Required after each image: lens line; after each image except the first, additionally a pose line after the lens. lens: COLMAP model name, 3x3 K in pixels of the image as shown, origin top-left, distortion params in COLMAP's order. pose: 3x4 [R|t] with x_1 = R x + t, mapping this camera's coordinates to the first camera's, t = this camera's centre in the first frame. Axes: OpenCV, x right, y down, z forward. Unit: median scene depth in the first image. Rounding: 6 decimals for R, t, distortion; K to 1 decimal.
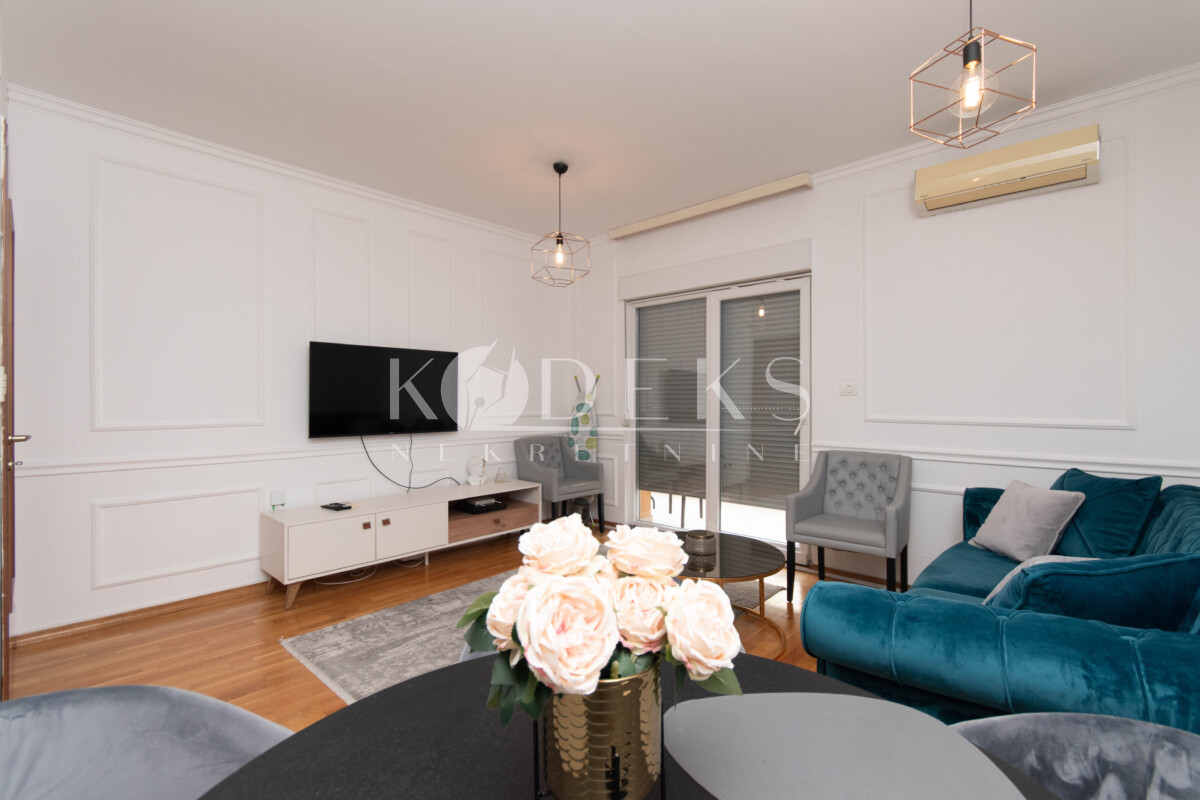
lens RADIAL K [[532.7, 0, 596.4], [0, 532.7, 403.1], [0, 0, 1]] dist [0.000544, 0.000677]
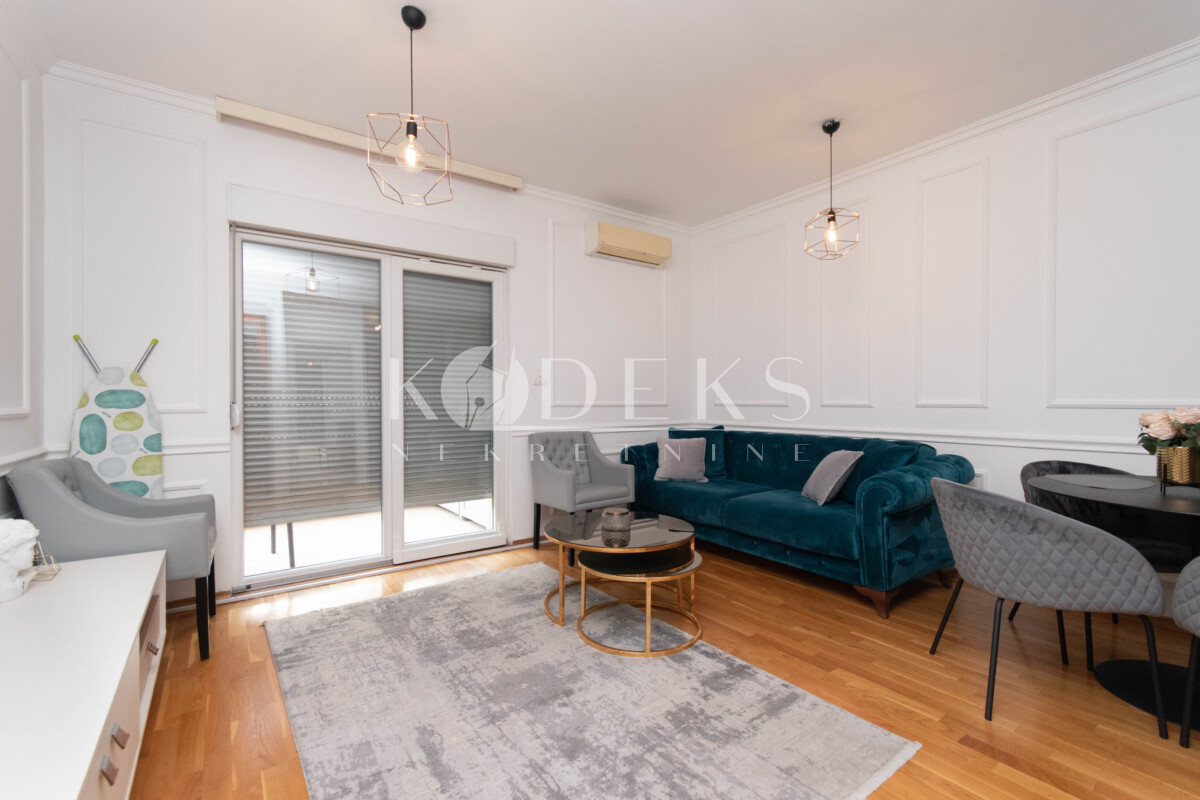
lens RADIAL K [[532.7, 0, 603.1], [0, 532.7, 404.0], [0, 0, 1]] dist [0.000544, 0.000677]
pose [[0.183904, -0.003378, 0.982938, -0.612311], [0.011019, 0.999938, 0.001374, 0.025298], [-0.982882, 0.010578, 0.183930, 0.614404]]
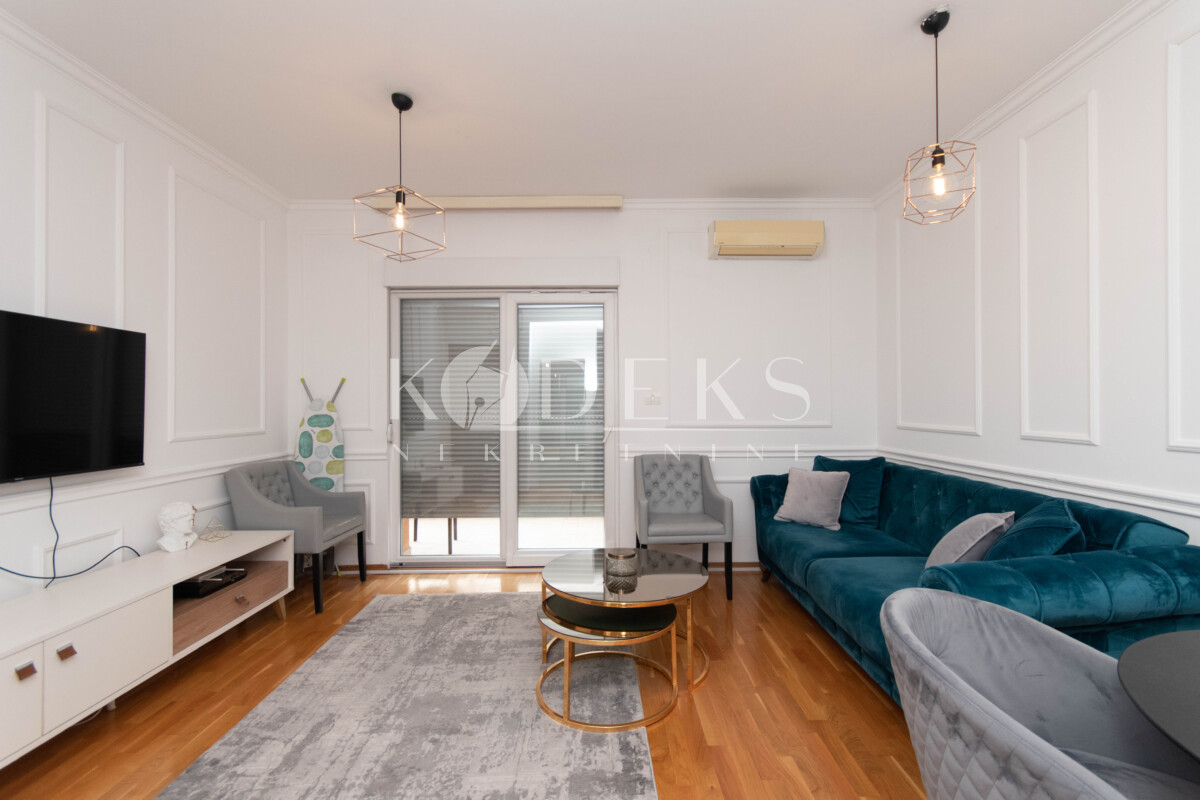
lens RADIAL K [[532.7, 0, 600.3], [0, 532.7, 400.3], [0, 0, 1]] dist [0.000544, 0.000677]
pose [[0.724515, 0.003737, 0.689249, -0.353503], [0.008928, 0.999851, -0.014806, -0.007044], [-0.689201, 0.016881, 0.724374, 0.252327]]
